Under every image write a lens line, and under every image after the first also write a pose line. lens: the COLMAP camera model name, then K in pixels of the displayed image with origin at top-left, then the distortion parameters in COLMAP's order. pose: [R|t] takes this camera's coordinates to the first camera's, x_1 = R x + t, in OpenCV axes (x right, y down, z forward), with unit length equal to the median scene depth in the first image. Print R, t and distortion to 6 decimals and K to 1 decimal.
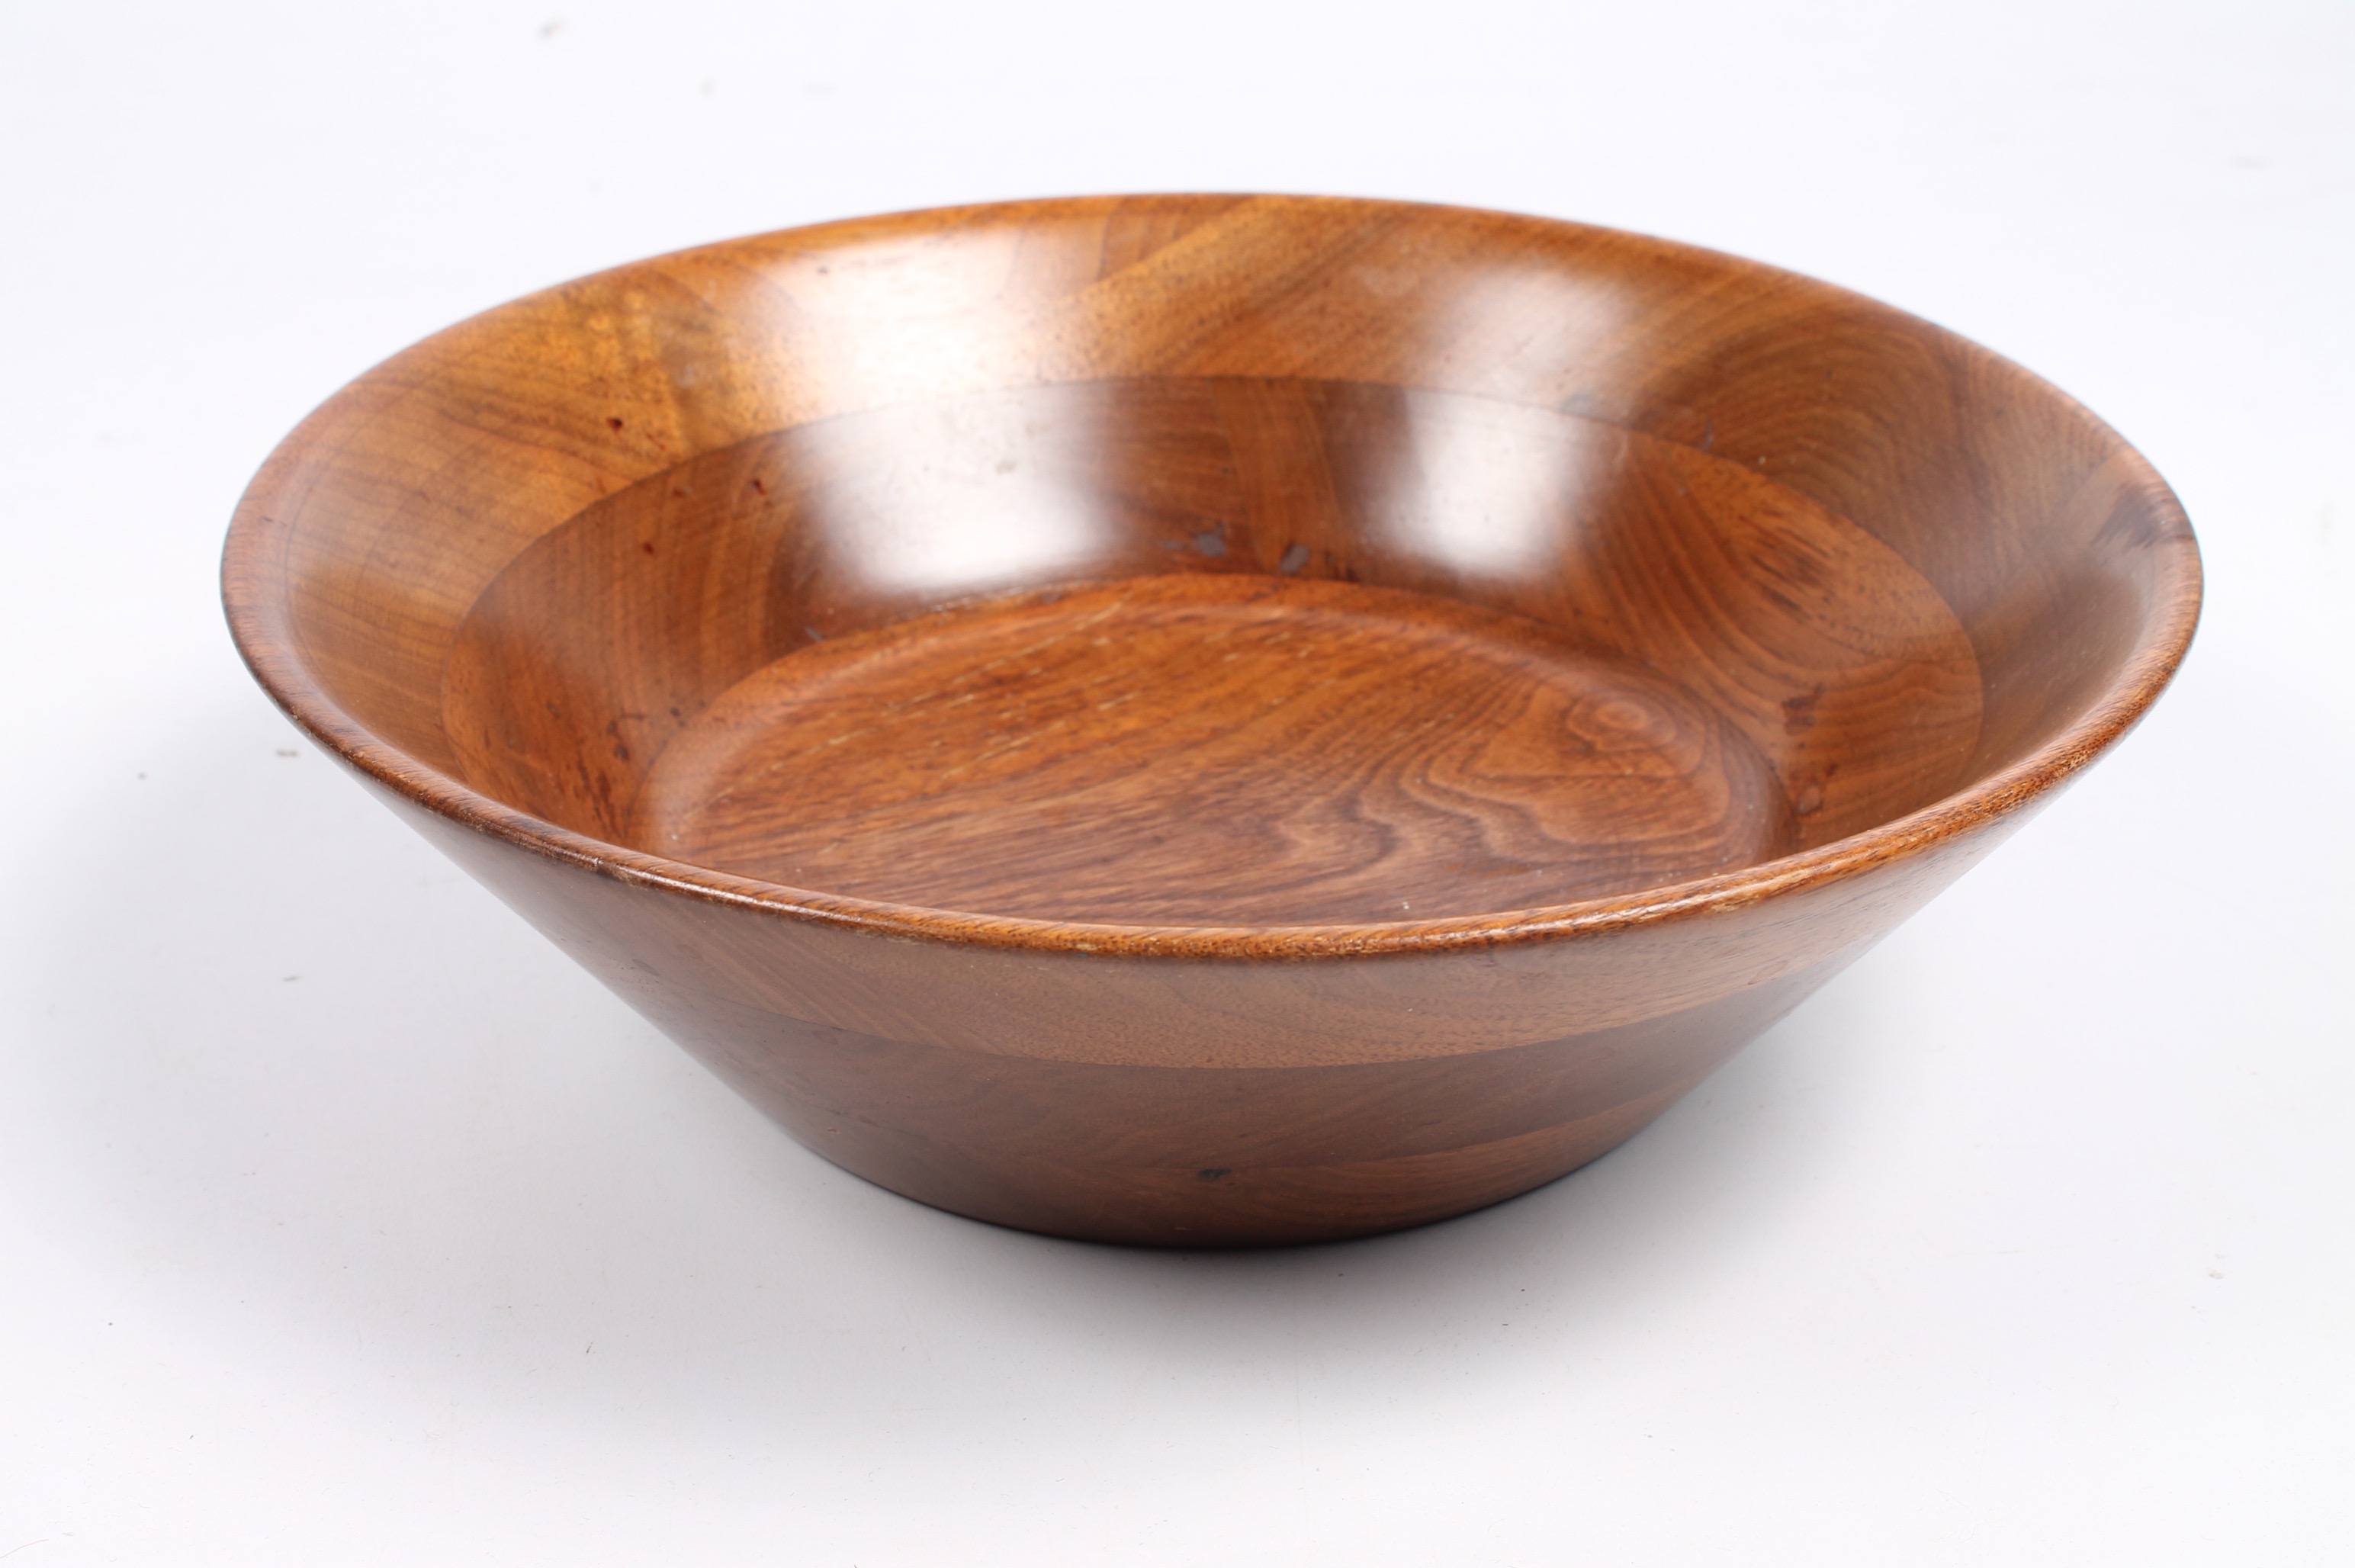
lens RADIAL K [[3511.6, 0, 1177.5], [0, 3511.6, 784.0], [0, 0, 1]] dist [-0.044481, -0.038908]
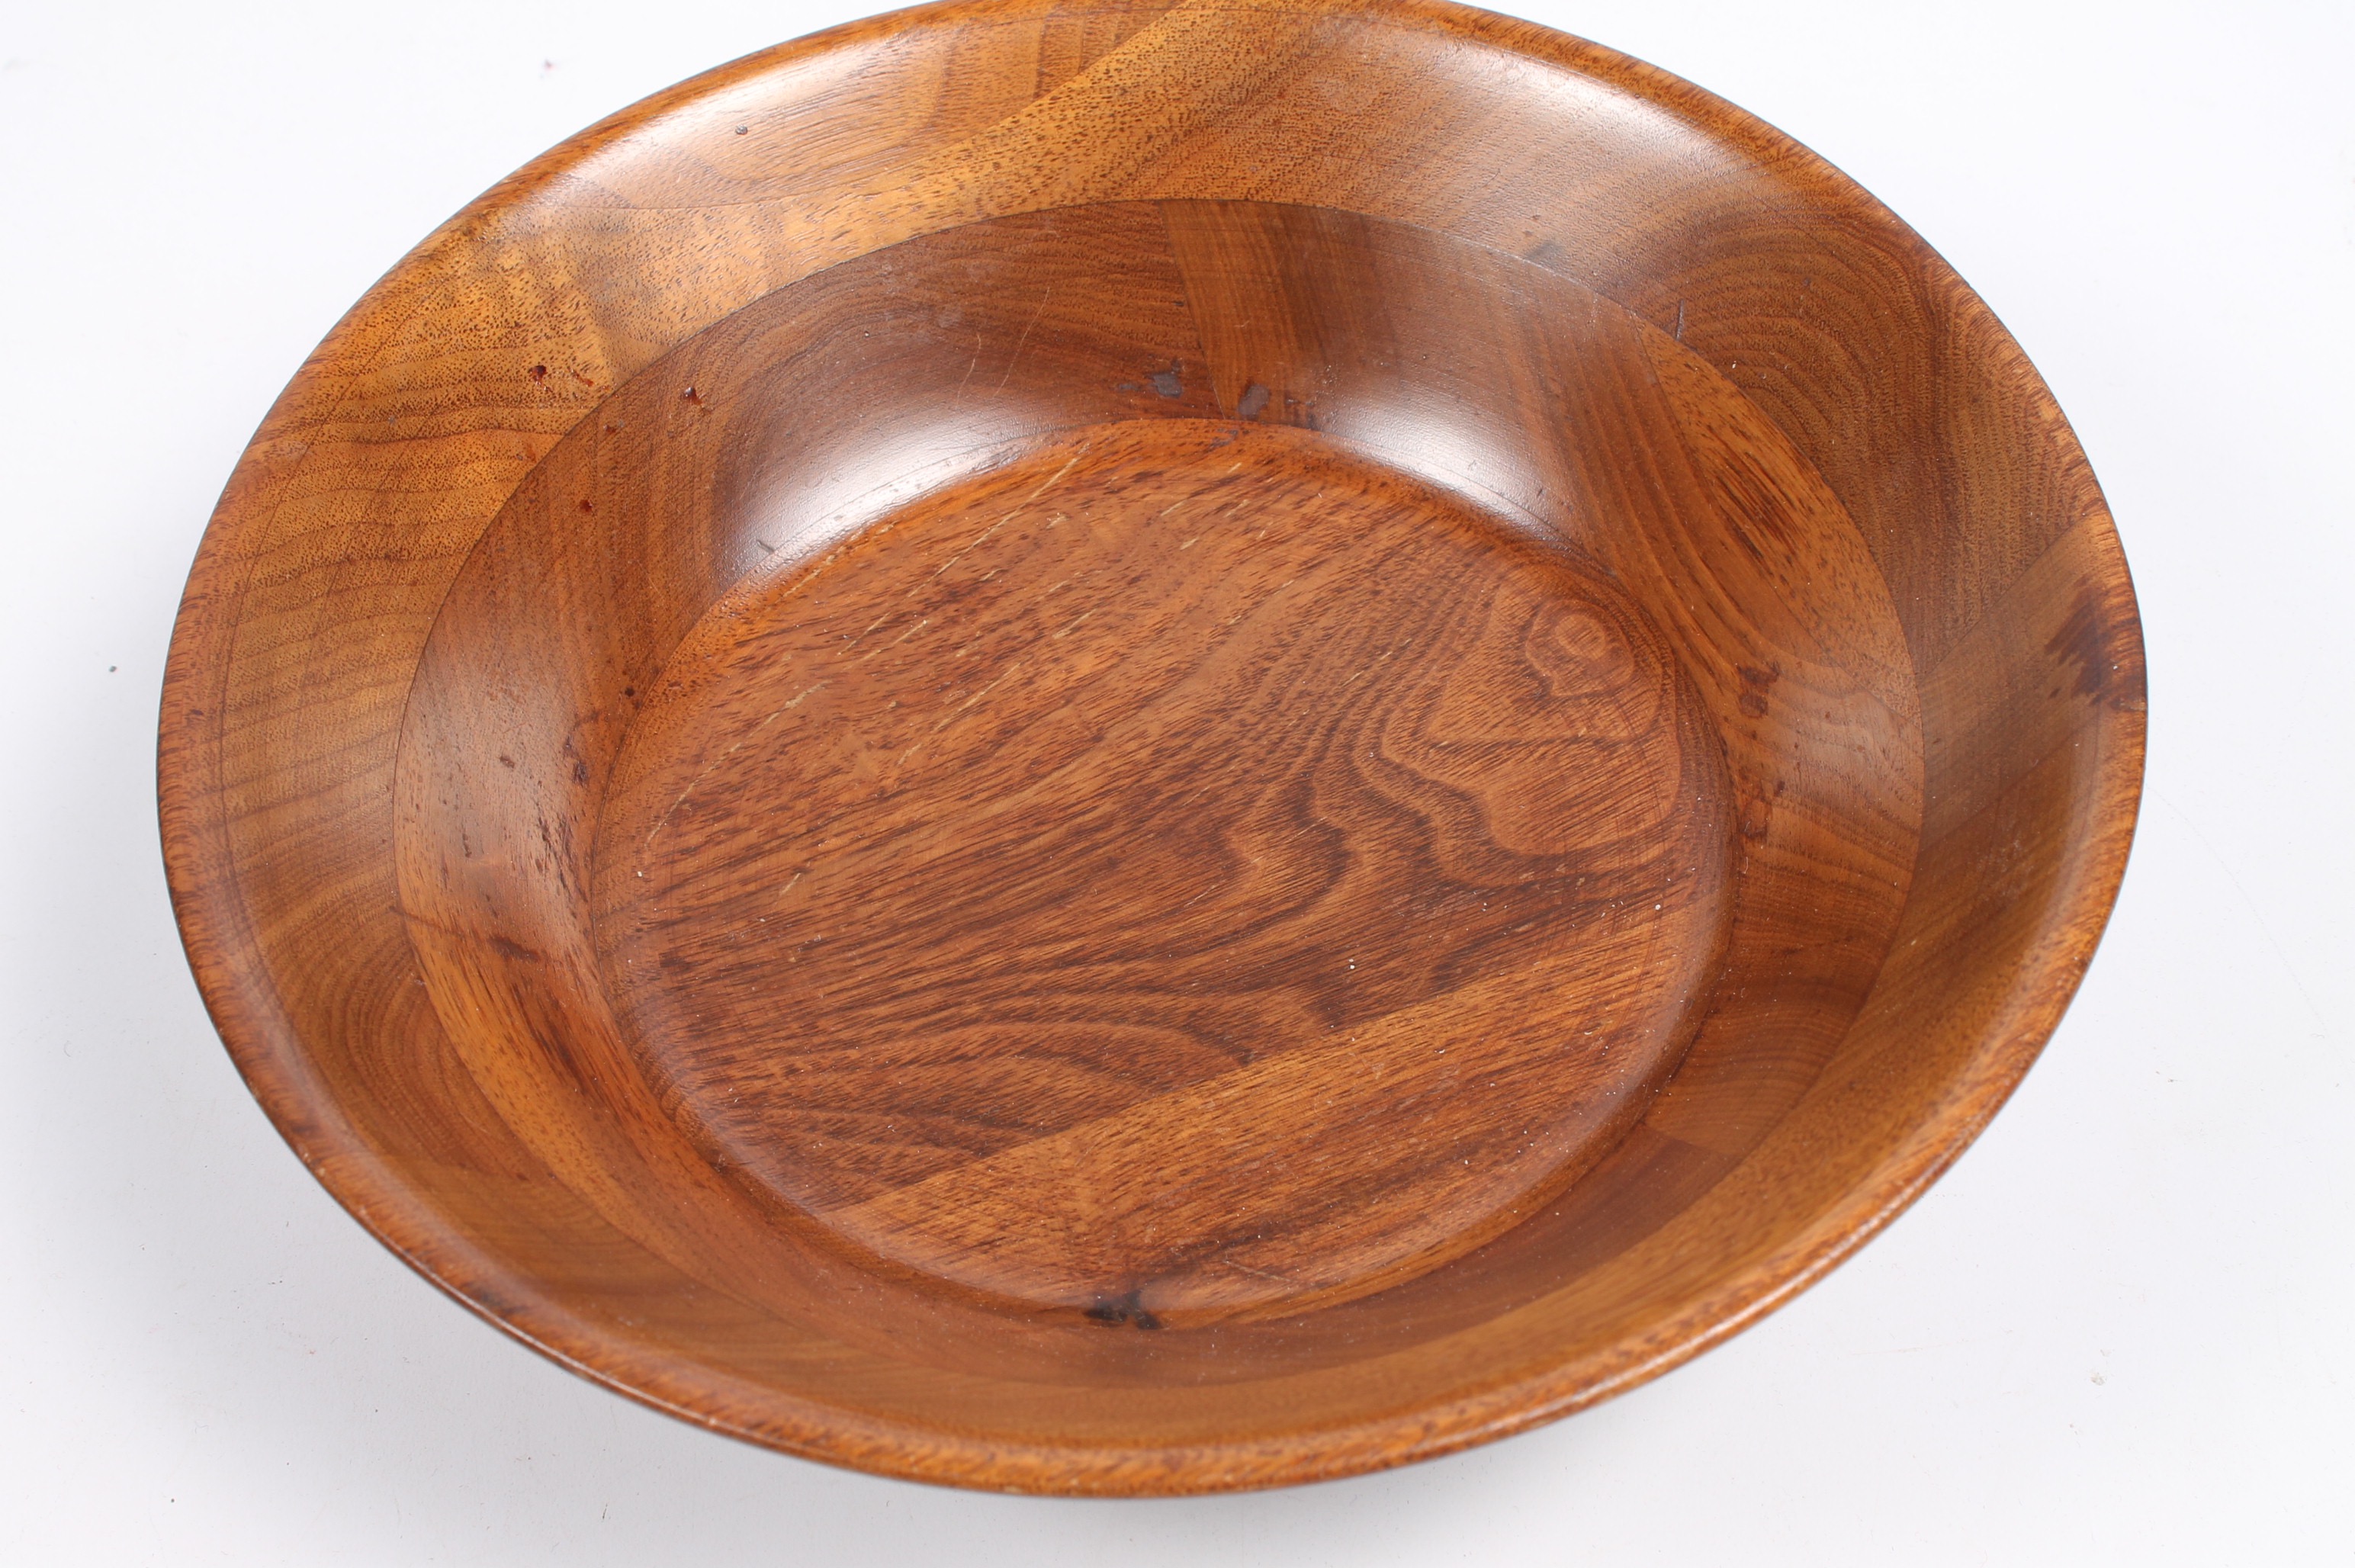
lens RADIAL K [[3511.6, 0, 1177.5], [0, 3511.6, 784.0], [0, 0, 1]] dist [-0.044481, -0.038908]
pose [[0.999078, -0.025845, -0.034281, 0.046189], [0.038301, 0.897313, 0.439730, -0.426242], [0.019396, -0.440638, 0.897476, 0.091285]]
